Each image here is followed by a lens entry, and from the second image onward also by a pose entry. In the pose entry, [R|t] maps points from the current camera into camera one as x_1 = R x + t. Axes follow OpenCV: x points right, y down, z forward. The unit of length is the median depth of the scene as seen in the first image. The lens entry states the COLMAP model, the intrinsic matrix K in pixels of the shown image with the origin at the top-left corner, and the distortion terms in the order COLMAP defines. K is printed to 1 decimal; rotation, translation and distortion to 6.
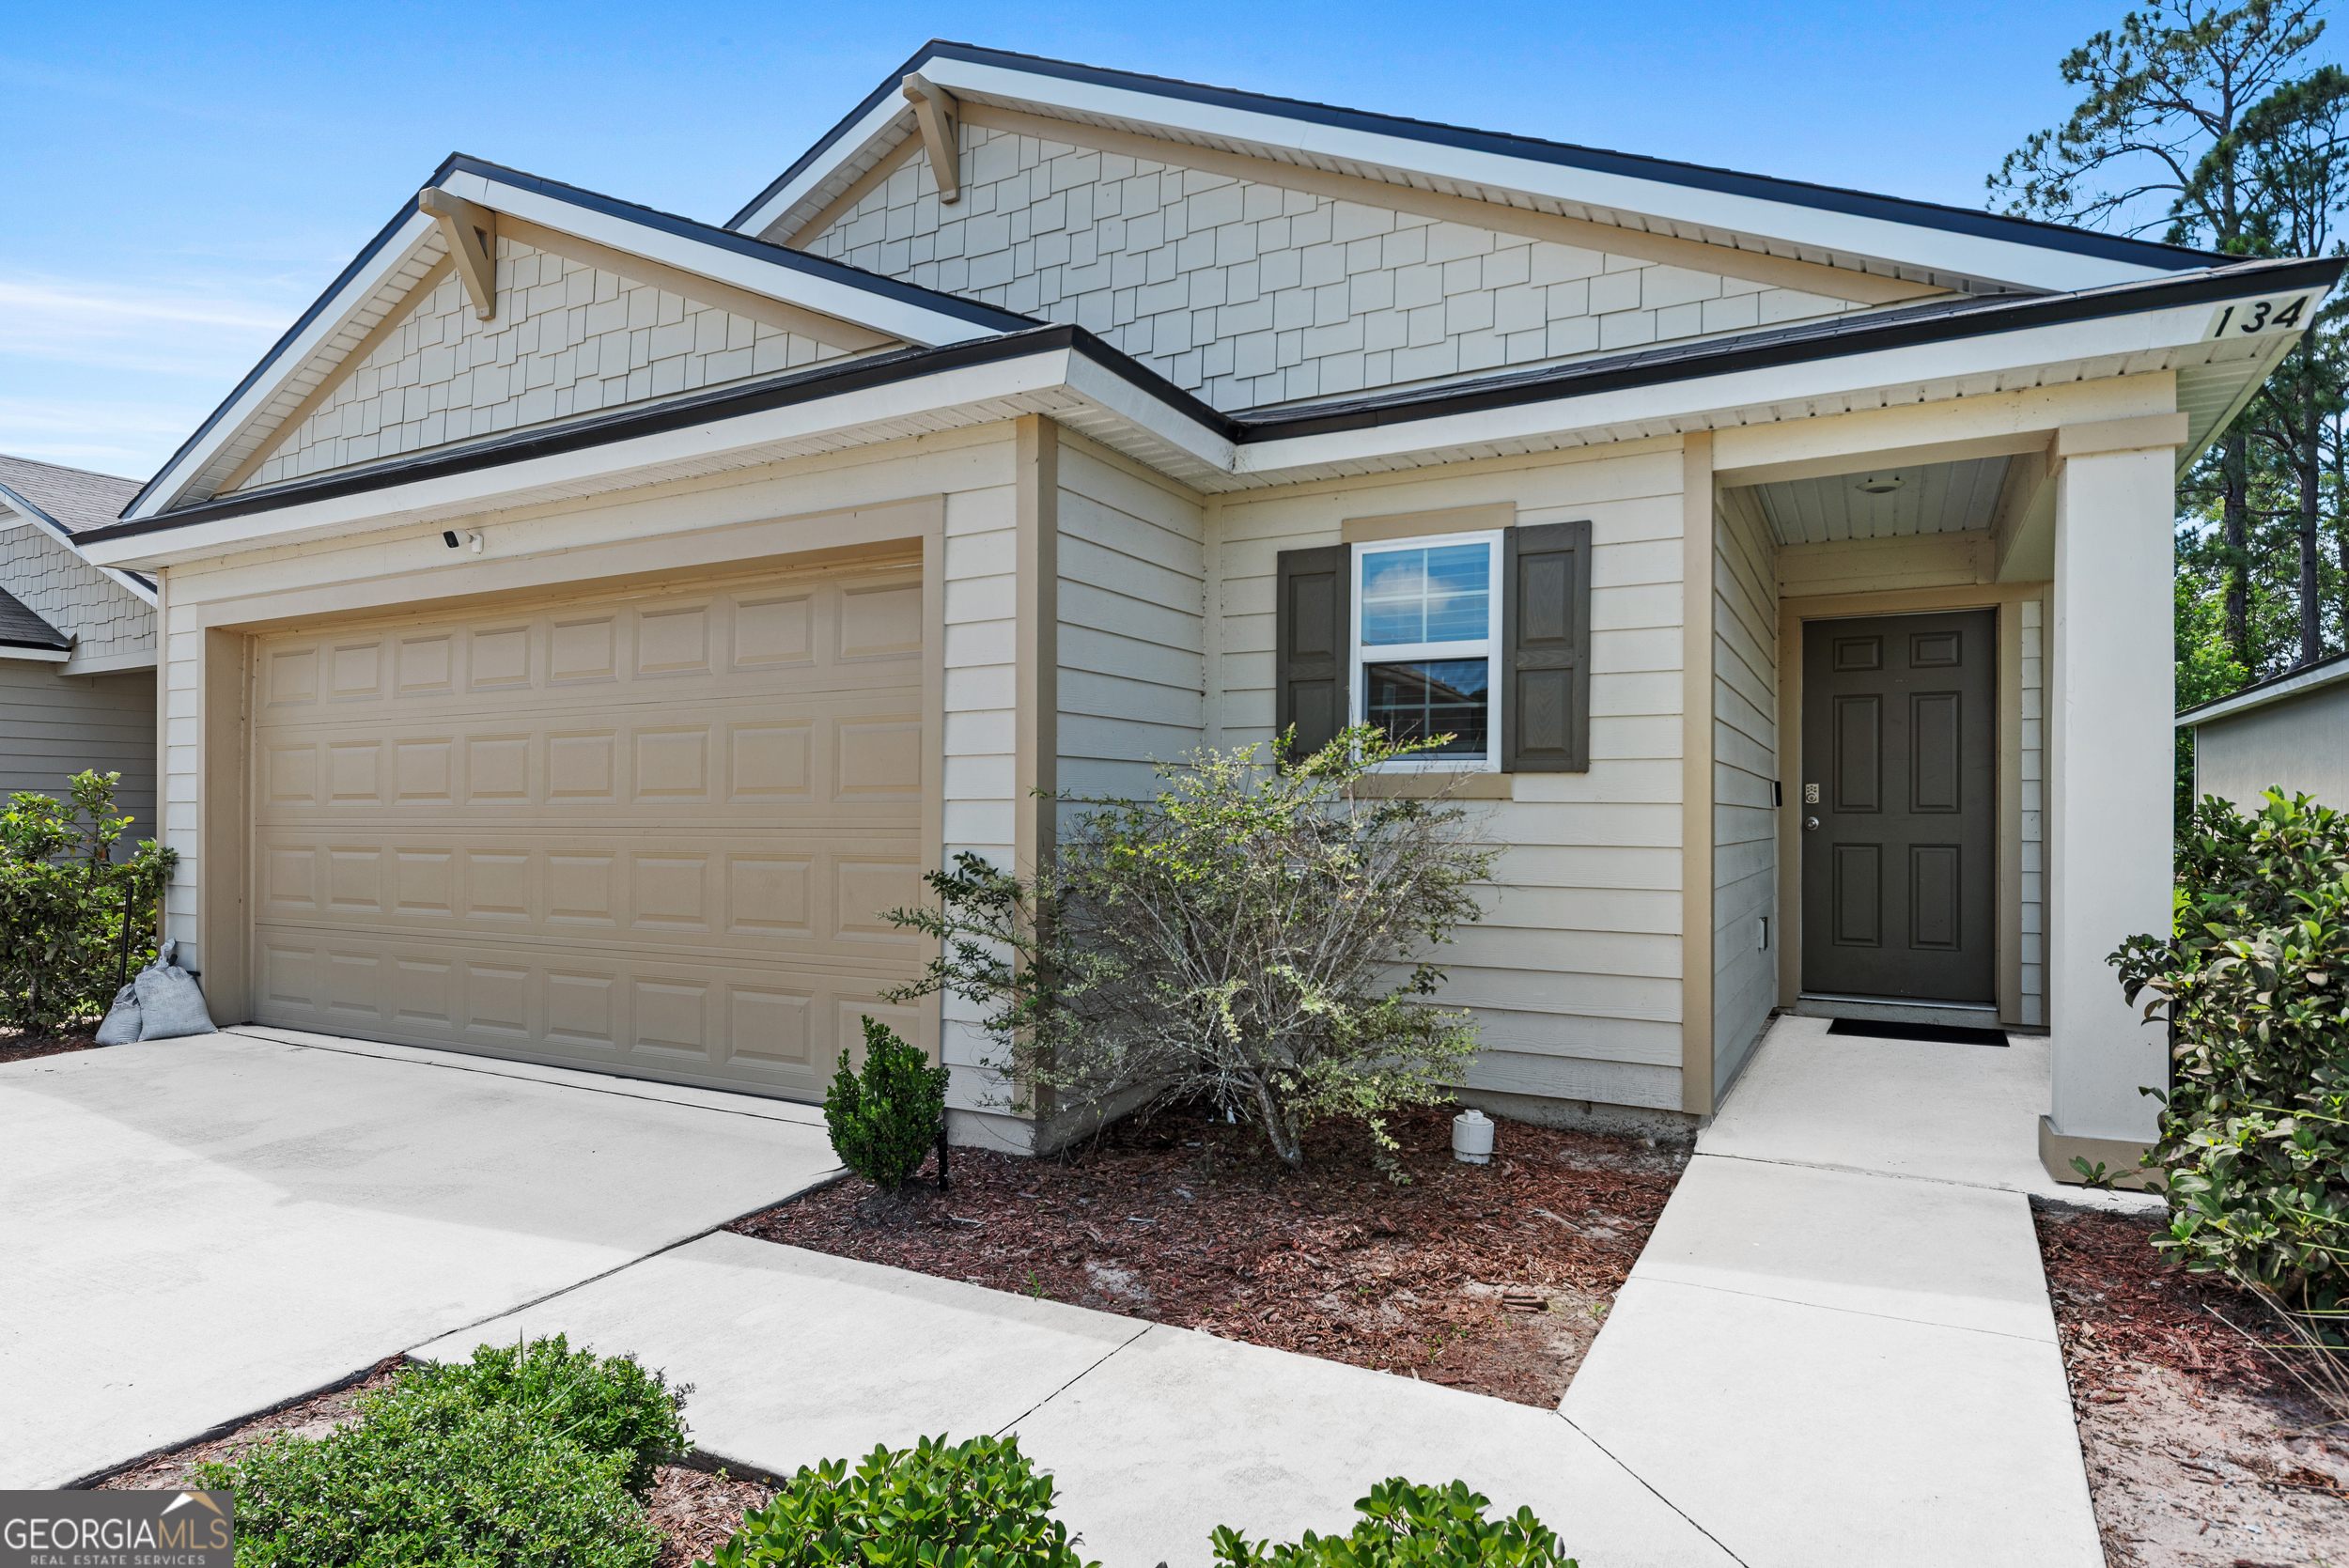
lens RADIAL K [[1293.9, 0, 1170.8], [0, 1293.9, 784.0], [0, 0, 1]] dist [0.004926, 0.000970]
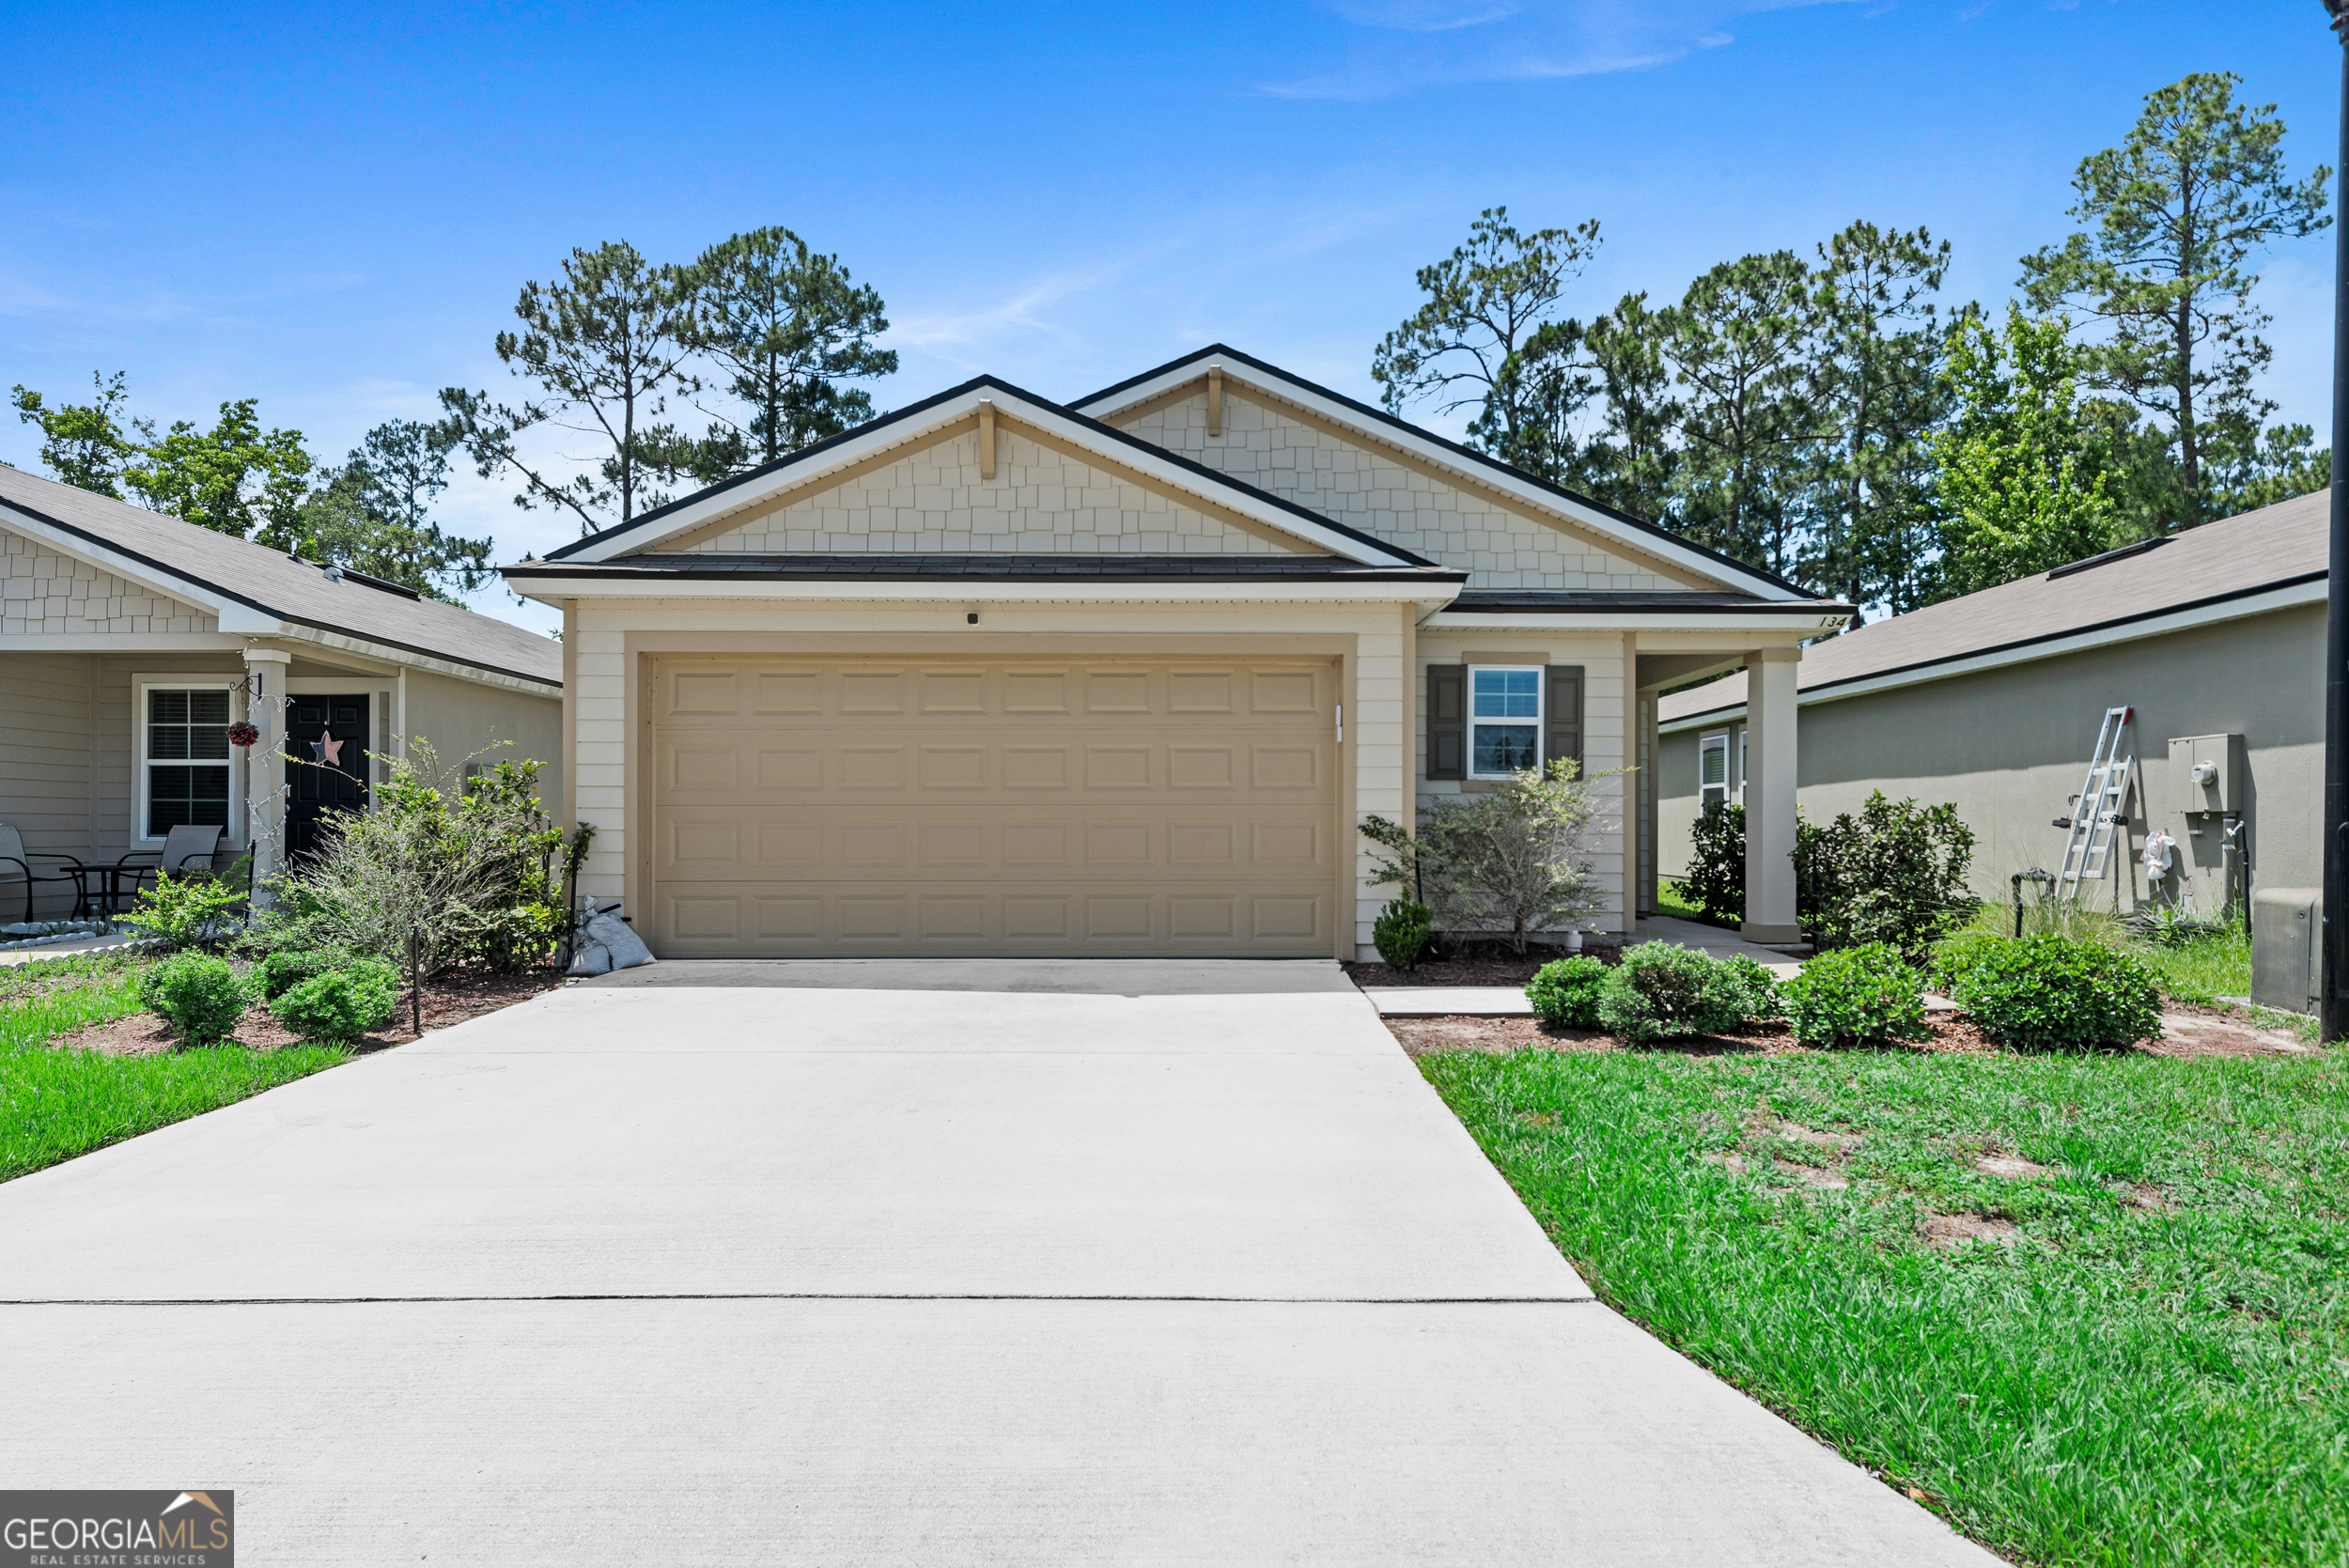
lens RADIAL K [[1293.9, 0, 1183.5], [0, 1293.9, 801.8], [0, 0, 1]] dist [0.004926, 0.000970]
pose [[0.875742, 0.008777, 0.482699, -1.217696], [-0.011722, 0.999927, 0.003085, 0.025662], [-0.482636, -0.008360, 0.875781, -0.547714]]
